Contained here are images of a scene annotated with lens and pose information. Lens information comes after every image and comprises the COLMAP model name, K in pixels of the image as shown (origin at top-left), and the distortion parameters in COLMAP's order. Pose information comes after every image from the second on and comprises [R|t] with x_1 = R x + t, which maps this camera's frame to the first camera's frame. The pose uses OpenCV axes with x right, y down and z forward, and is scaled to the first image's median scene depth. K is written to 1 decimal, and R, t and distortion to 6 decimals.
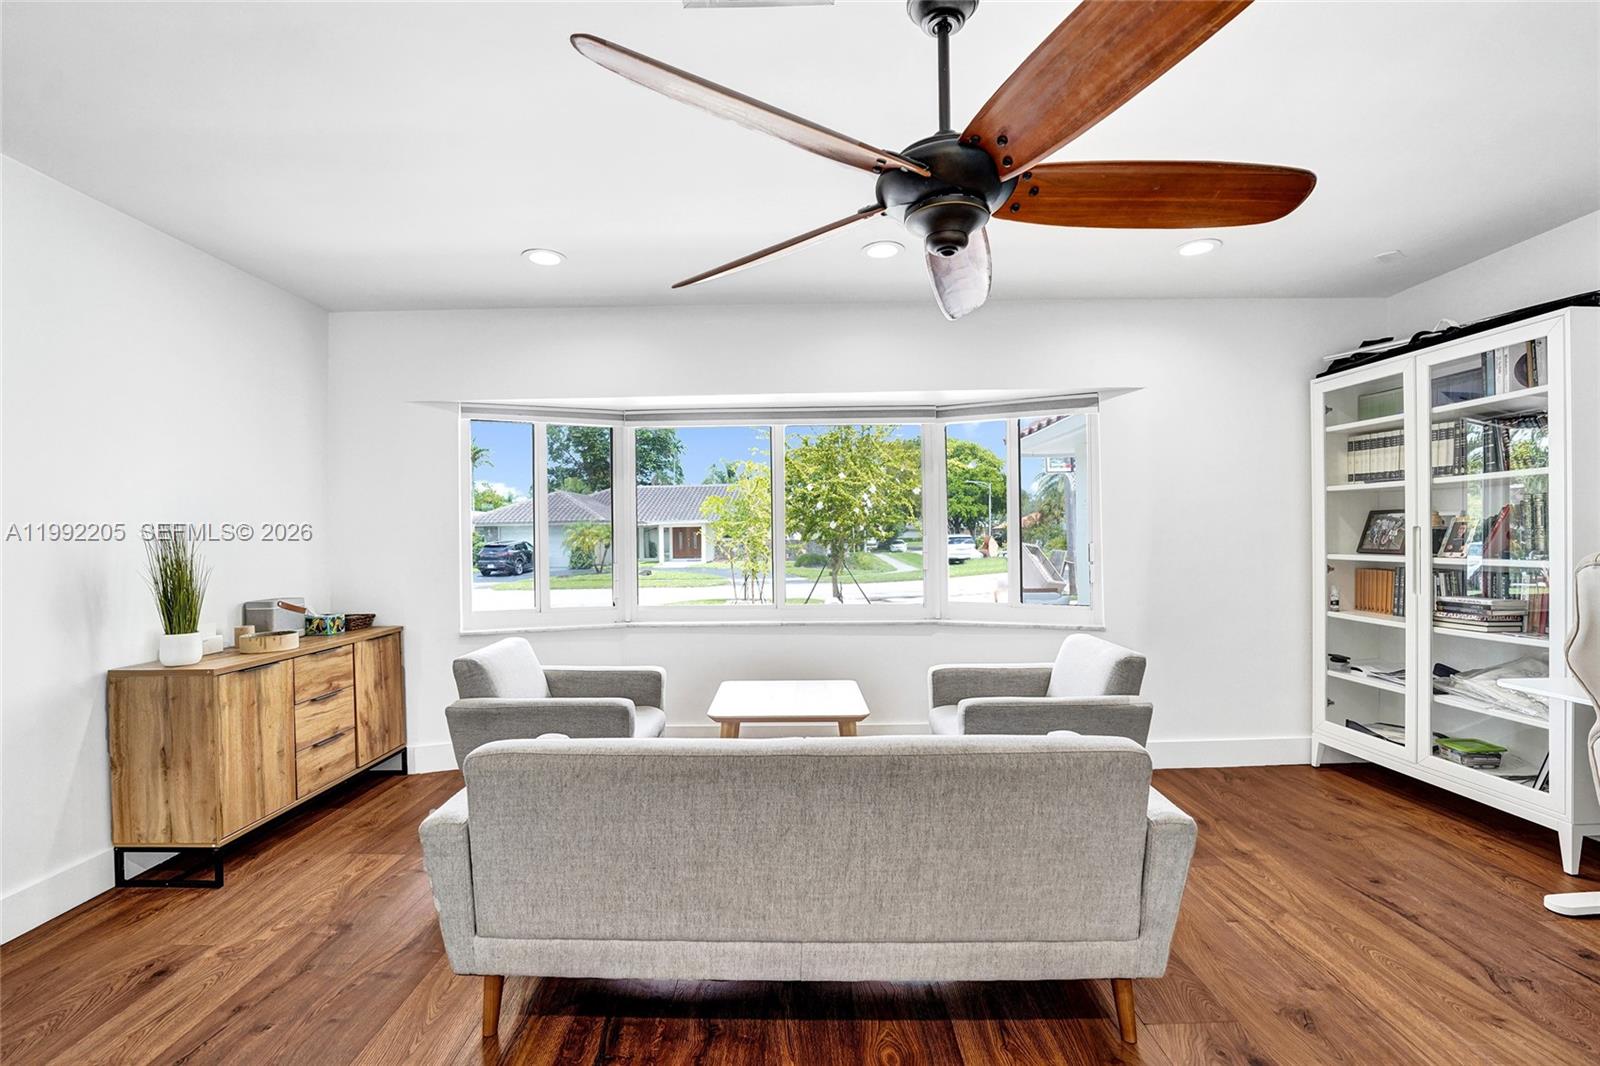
lens RADIAL K [[689.2, 0, 795.8], [0, 689.2, 532.7], [0, 0, 1]] dist [-0.030338, 0.002820]
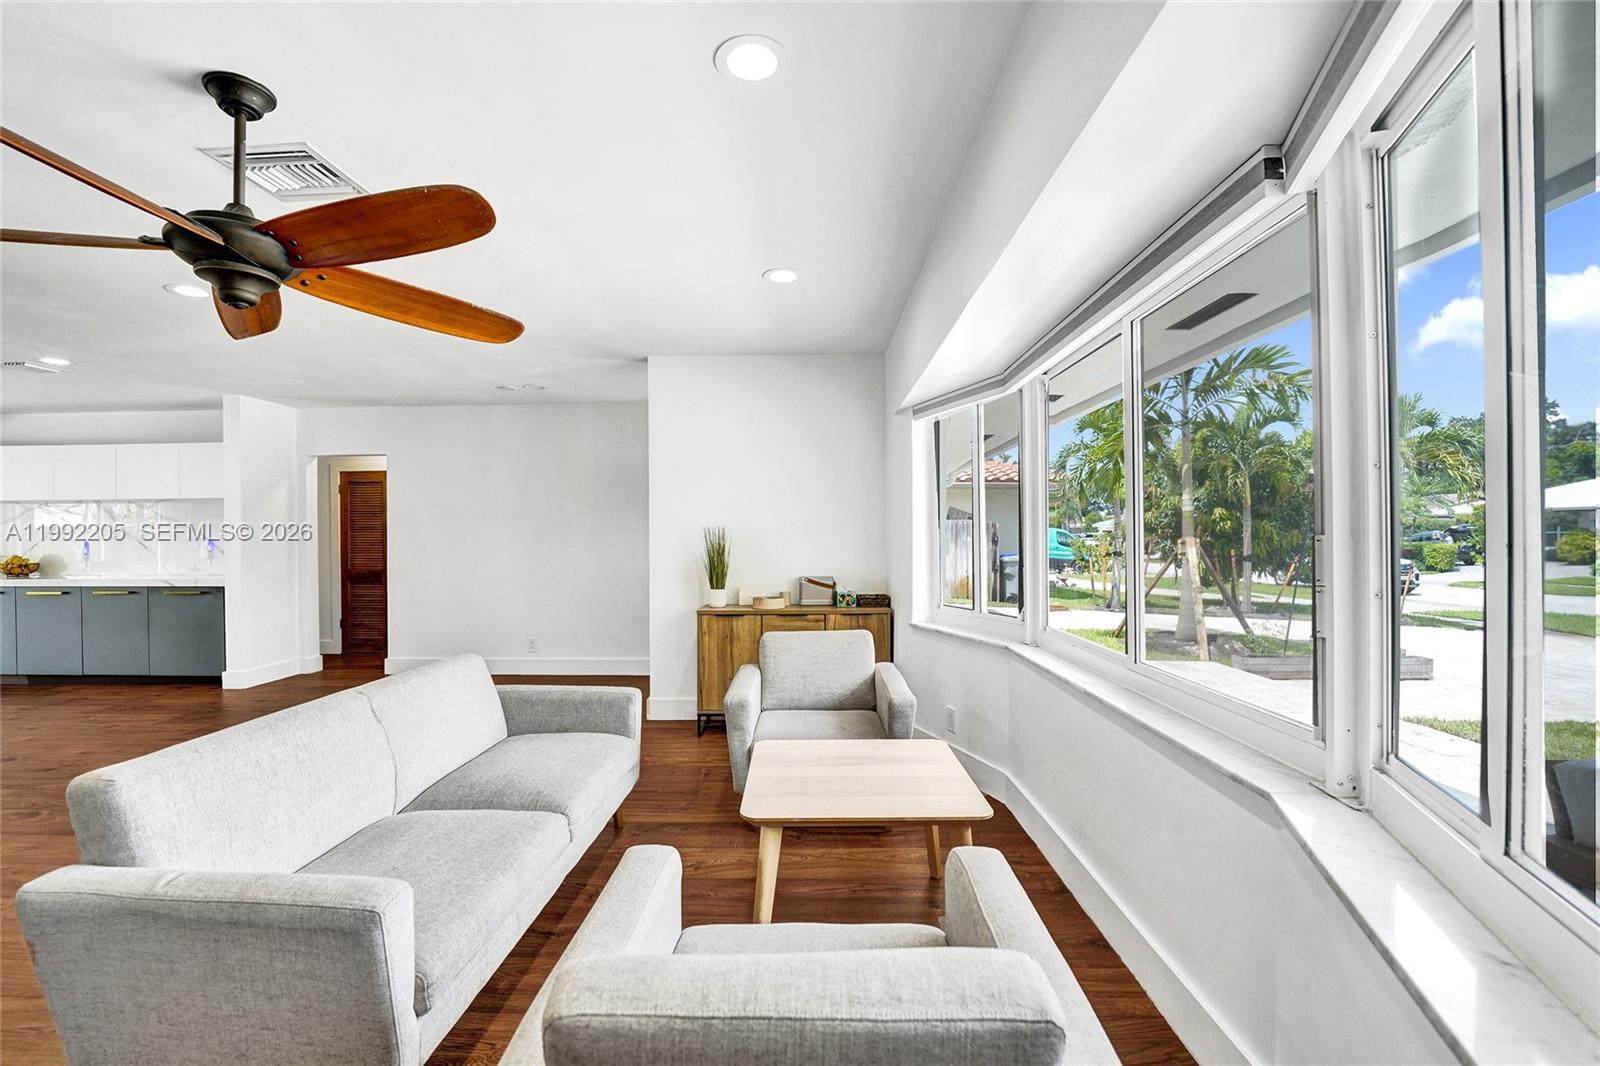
lens RADIAL K [[689.2, 0, 796.0], [0, 689.2, 536.6], [0, 0, 1]] dist [-0.030338, 0.002820]
pose [[-0.004691, 0.013588, -0.999897, 0.710717], [0.012565, 0.999830, 0.013528, -0.006841], [0.999910, -0.012500, -0.004861, 0.994786]]
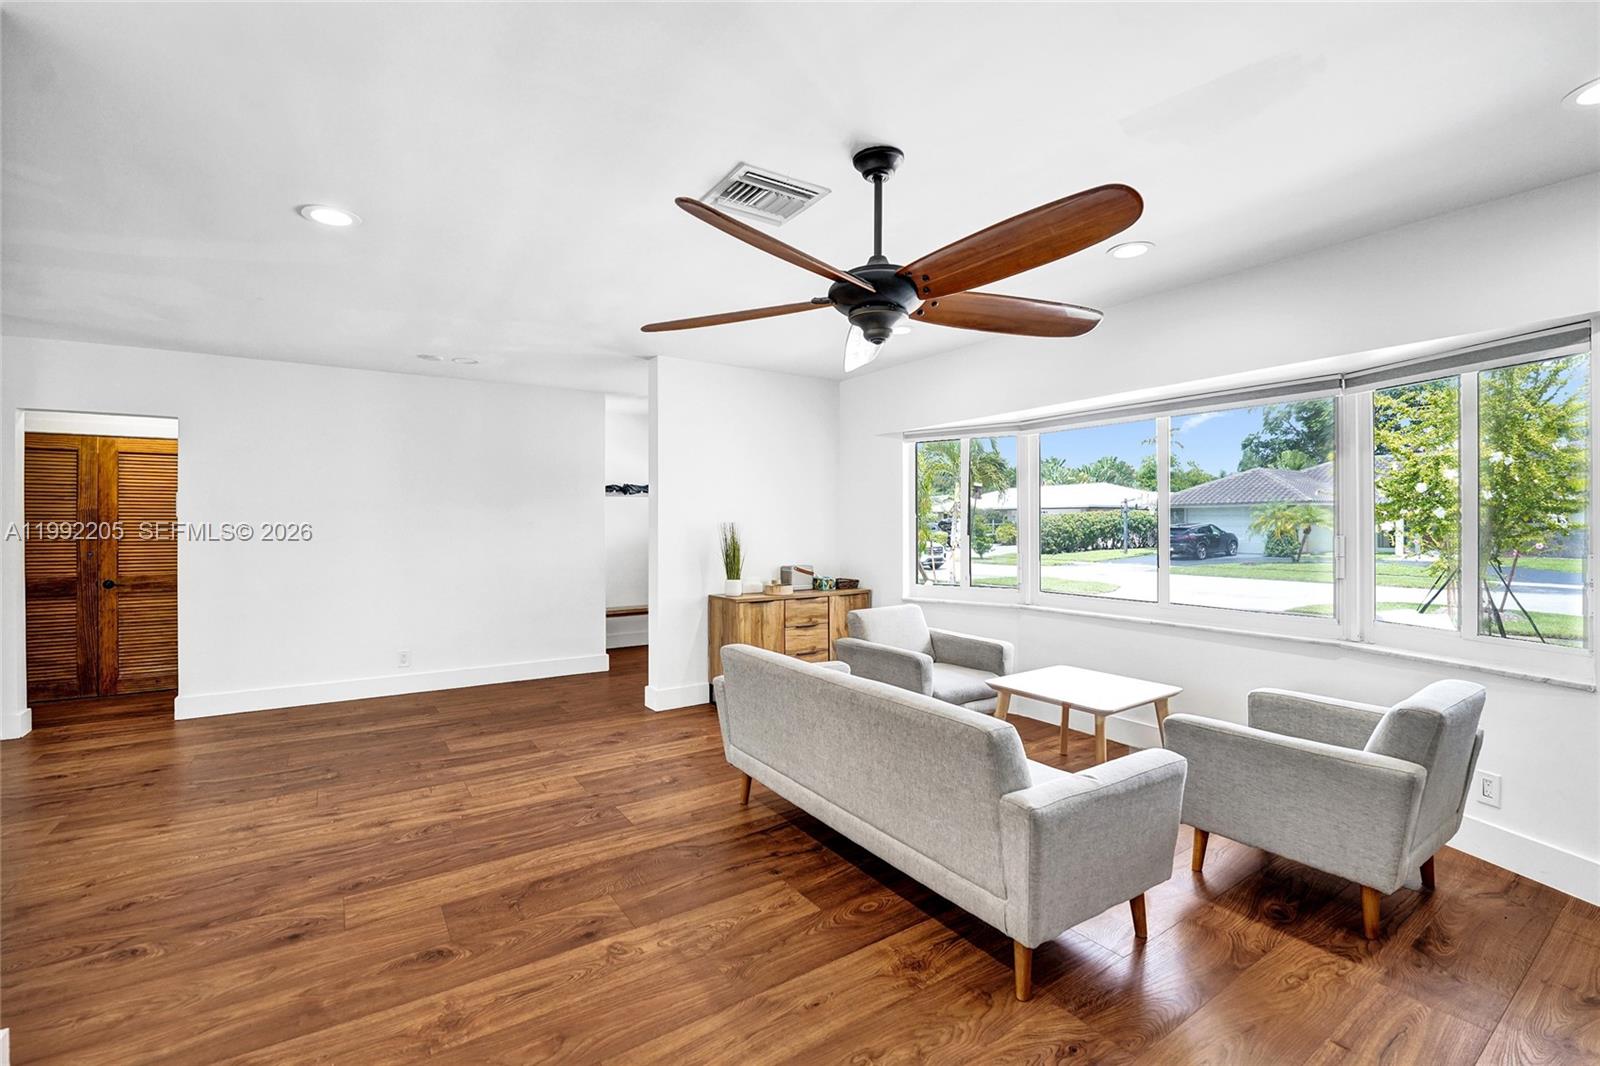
lens RADIAL K [[689.2, 0, 794.3], [0, 689.2, 525.2], [0, 0, 1]] dist [-0.030338, 0.002820]
pose [[0.567916, 0.010791, -0.823016, 0.647550], [0.003017, 0.999880, 0.015192, -0.027576], [0.823081, -0.011111, 0.567815, 0.029699]]
